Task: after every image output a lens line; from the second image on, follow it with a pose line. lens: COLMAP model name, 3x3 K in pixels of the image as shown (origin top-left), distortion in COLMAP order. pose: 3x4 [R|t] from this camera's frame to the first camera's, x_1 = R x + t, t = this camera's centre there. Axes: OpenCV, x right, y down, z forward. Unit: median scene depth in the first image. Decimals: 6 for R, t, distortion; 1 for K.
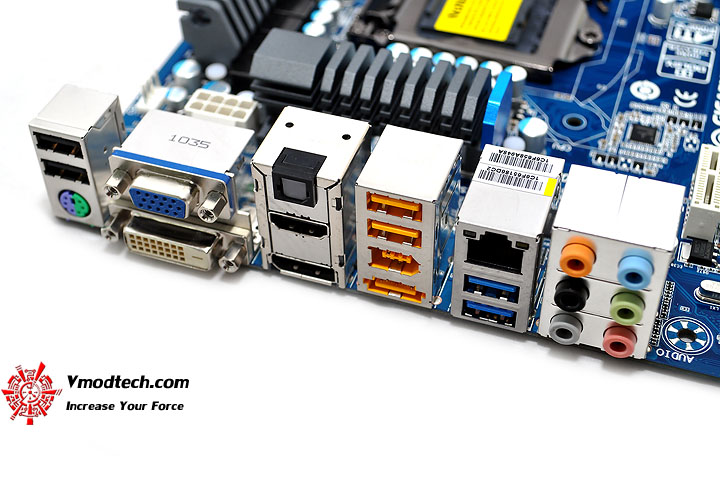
lens RADIAL K [[1094.0, 0, 360.0], [0, 1094.0, 239.0], [0, 0, 1]] dist [-0.009259, 0.017061]
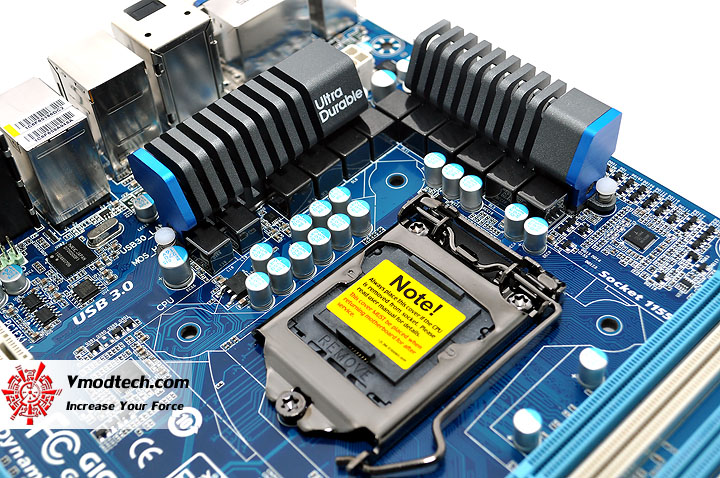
lens RADIAL K [[984.0, 0, 360.0], [0, 984.0, 239.0], [0, 0, 1]] dist [-0.025973, -0.061447]
pose [[-0.462916, 0.684434, -0.563257, 0.522050], [-0.570047, 0.256740, 0.780469, -0.819812], [0.678790, 0.682374, 0.271311, 0.802811]]
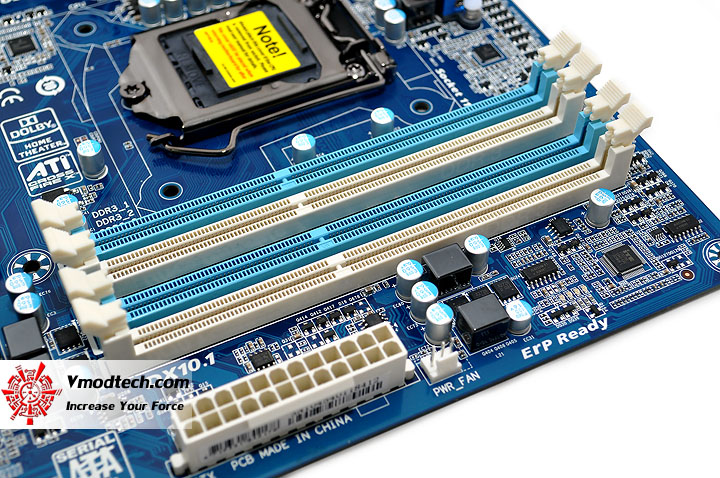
lens RADIAL K [[1094.0, 0, 360.0], [0, 1094.0, 239.0], [0, 0, 1]] dist [-0.009259, 0.017061]
pose [[-0.700881, 0.540426, -0.465516, 0.600601], [-0.504267, 0.086152, 0.859240, -1.113475], [0.504460, 0.836969, 0.212137, 1.053948]]
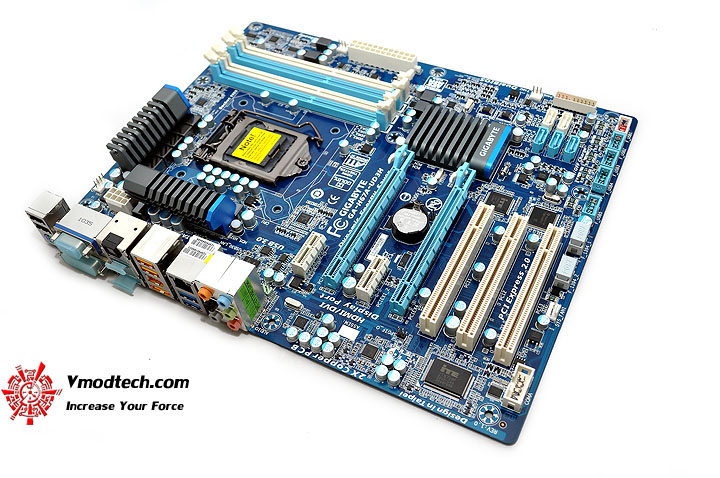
lens RADIAL K [[690.5, 0, 360.0], [0, 690.5, 239.0], [0, 0, 1]] dist [-0.069665, -0.002027]
pose [[0.987178, 0.073734, -0.141575, 0.543617], [-0.053388, 0.988357, 0.142479, -0.246439], [0.150432, -0.133093, 0.979621, -0.319181]]
